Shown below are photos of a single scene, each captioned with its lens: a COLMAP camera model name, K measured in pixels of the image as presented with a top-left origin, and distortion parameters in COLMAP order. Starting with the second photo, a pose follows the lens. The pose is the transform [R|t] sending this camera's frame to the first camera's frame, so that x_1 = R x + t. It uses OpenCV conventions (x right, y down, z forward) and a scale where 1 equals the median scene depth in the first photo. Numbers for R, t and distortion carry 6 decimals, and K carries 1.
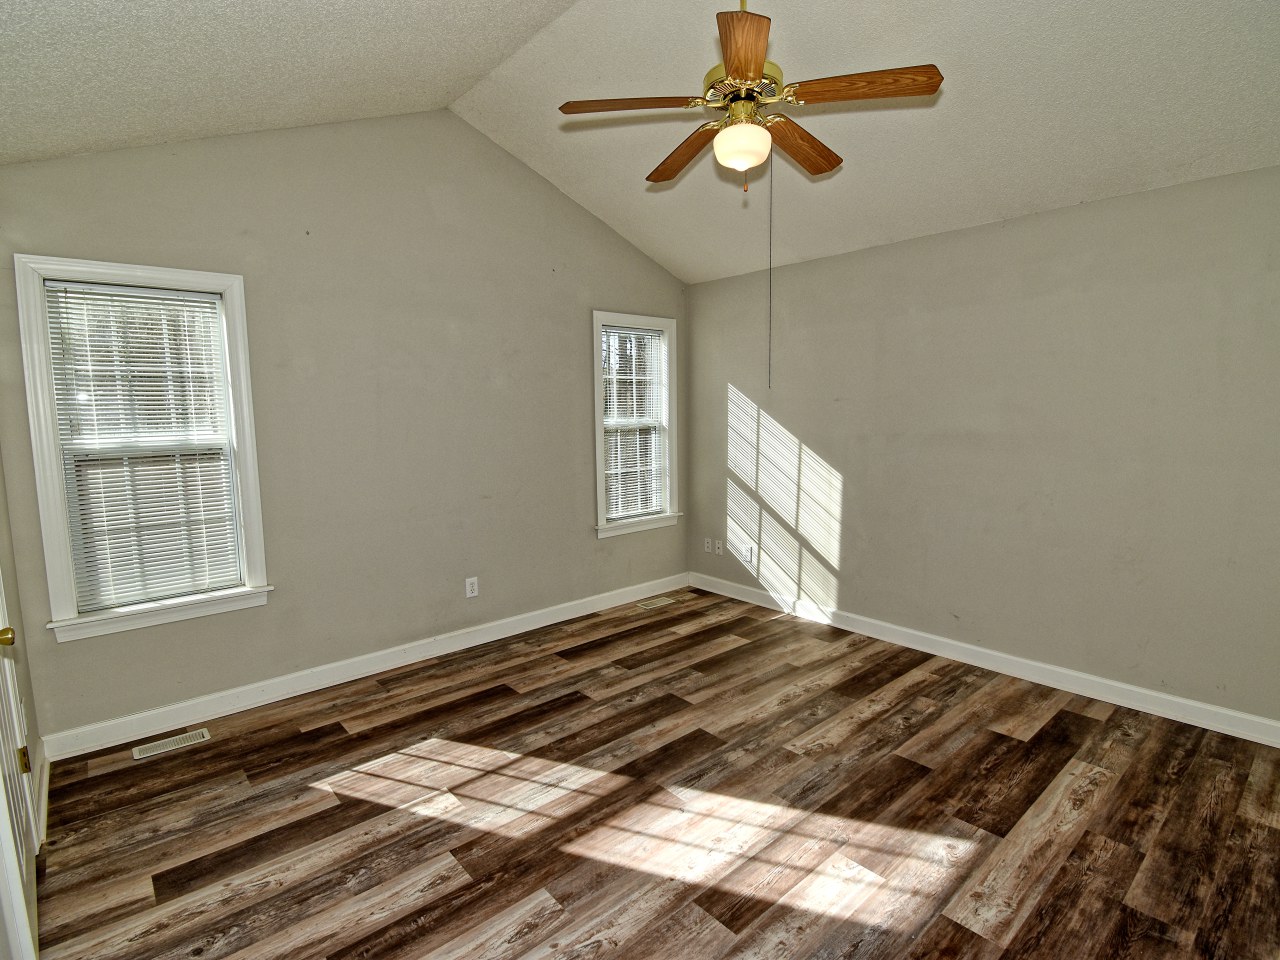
lens RADIAL K [[639.6, 0, 640.6], [0, 639.6, 475.4], [0, 0, 1]] dist [0.034700, -0.035094]
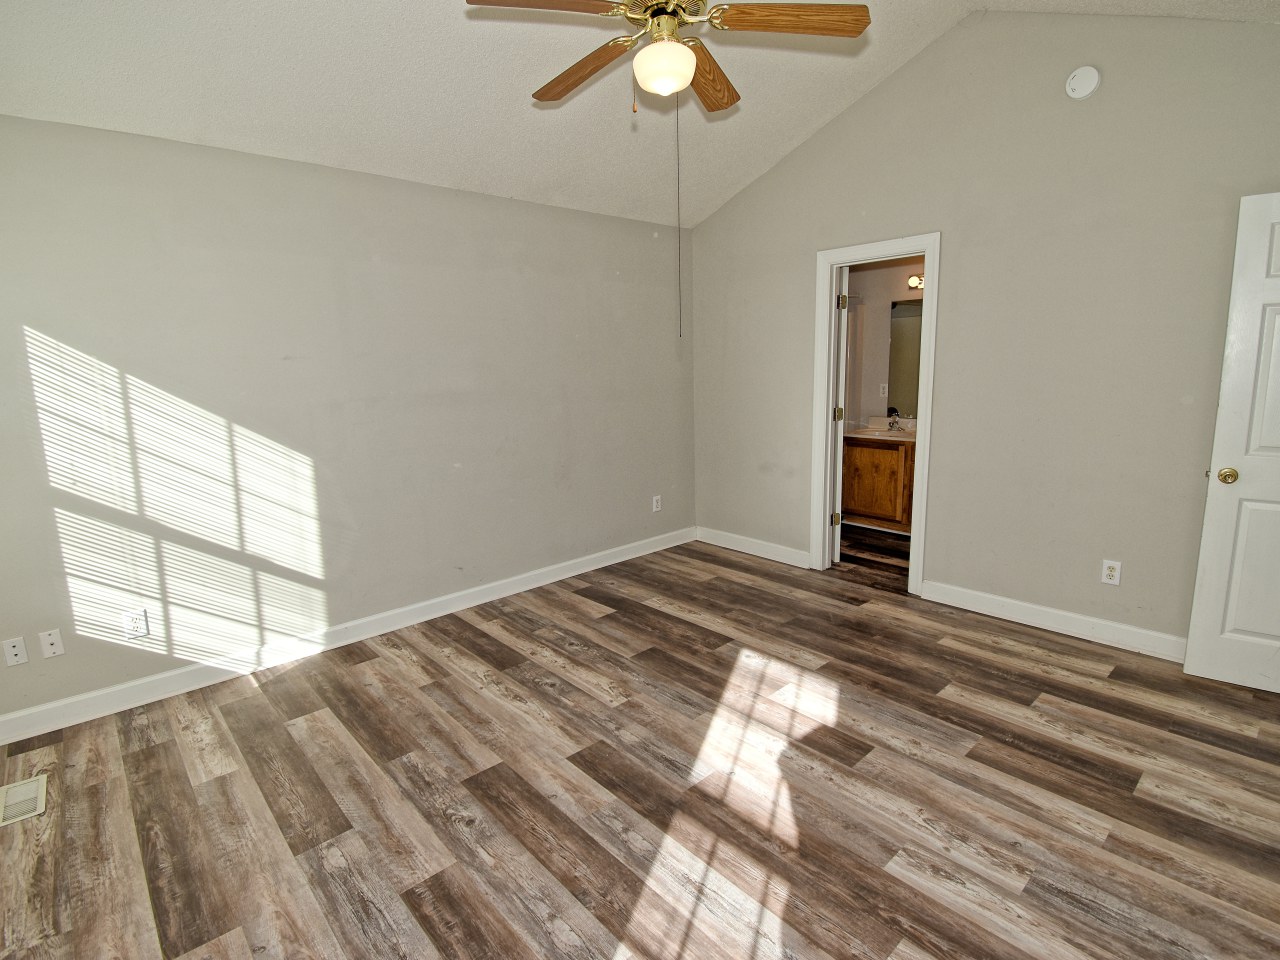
lens RADIAL K [[639.6, 0, 640.6], [0, 639.6, 475.4], [0, 0, 1]] dist [0.034700, -0.035094]
pose [[-0.025254, -0.160165, 0.986767, -0.593266], [0.127810, 0.978464, 0.162088, -0.069717], [-0.991477, 0.130212, -0.004239, 0.779751]]
